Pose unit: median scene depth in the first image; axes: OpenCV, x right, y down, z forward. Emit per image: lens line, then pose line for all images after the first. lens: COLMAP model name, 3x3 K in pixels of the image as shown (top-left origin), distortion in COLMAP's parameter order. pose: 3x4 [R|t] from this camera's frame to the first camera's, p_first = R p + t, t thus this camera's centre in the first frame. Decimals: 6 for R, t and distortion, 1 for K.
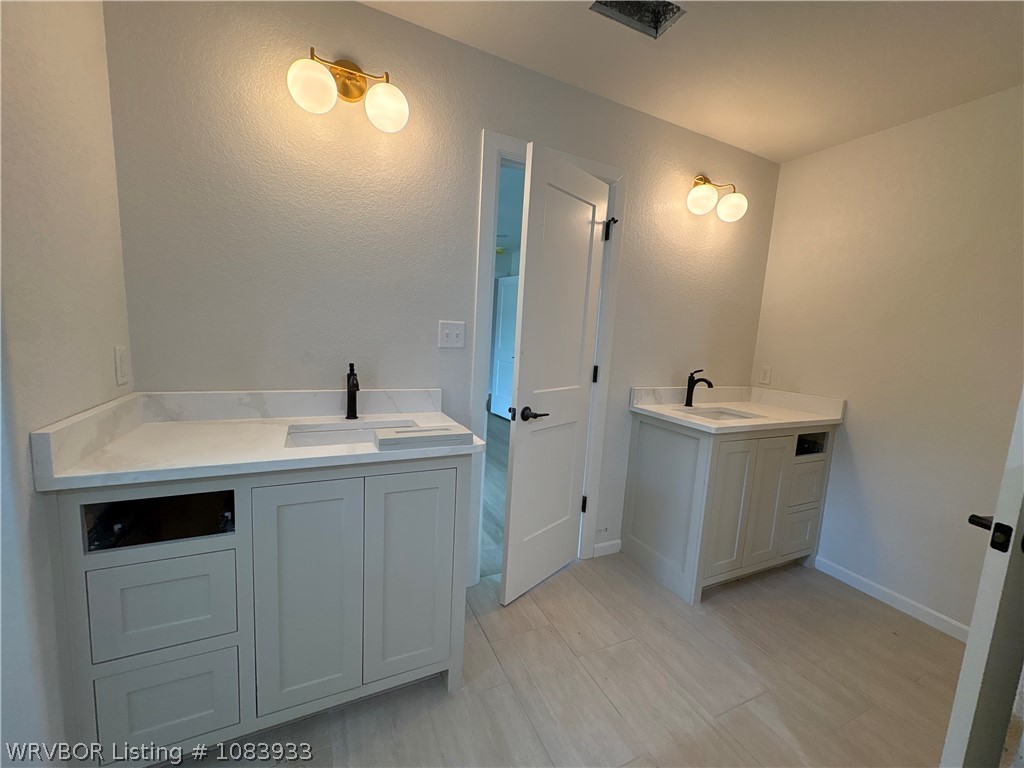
lens RADIAL K [[408.4, 0, 516.0], [0, 408.4, 385.8], [0, 0, 1]] dist [-0.002226, 0.000471]
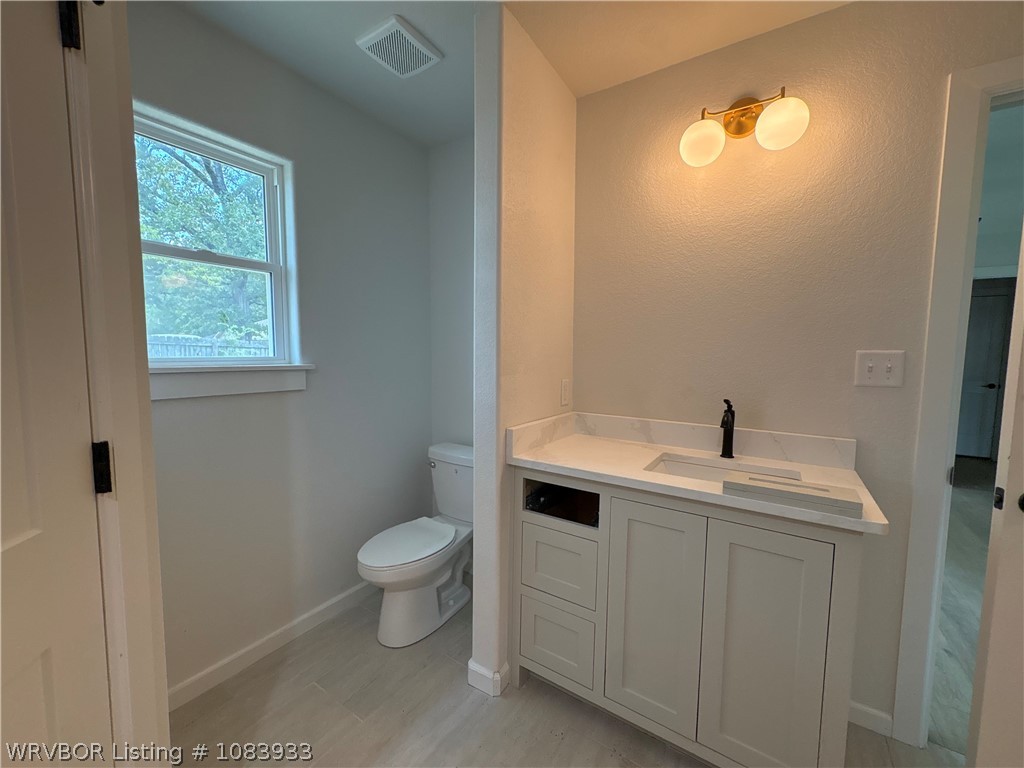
lens RADIAL K [[408.4, 0, 514.9], [0, 408.4, 387.1], [0, 0, 1]] dist [-0.002226, 0.000471]
pose [[0.509780, 0.023860, -0.859974, 0.195486], [-0.099758, 0.994512, -0.031543, -0.004281], [0.854502, 0.101869, 0.509362, 0.087727]]
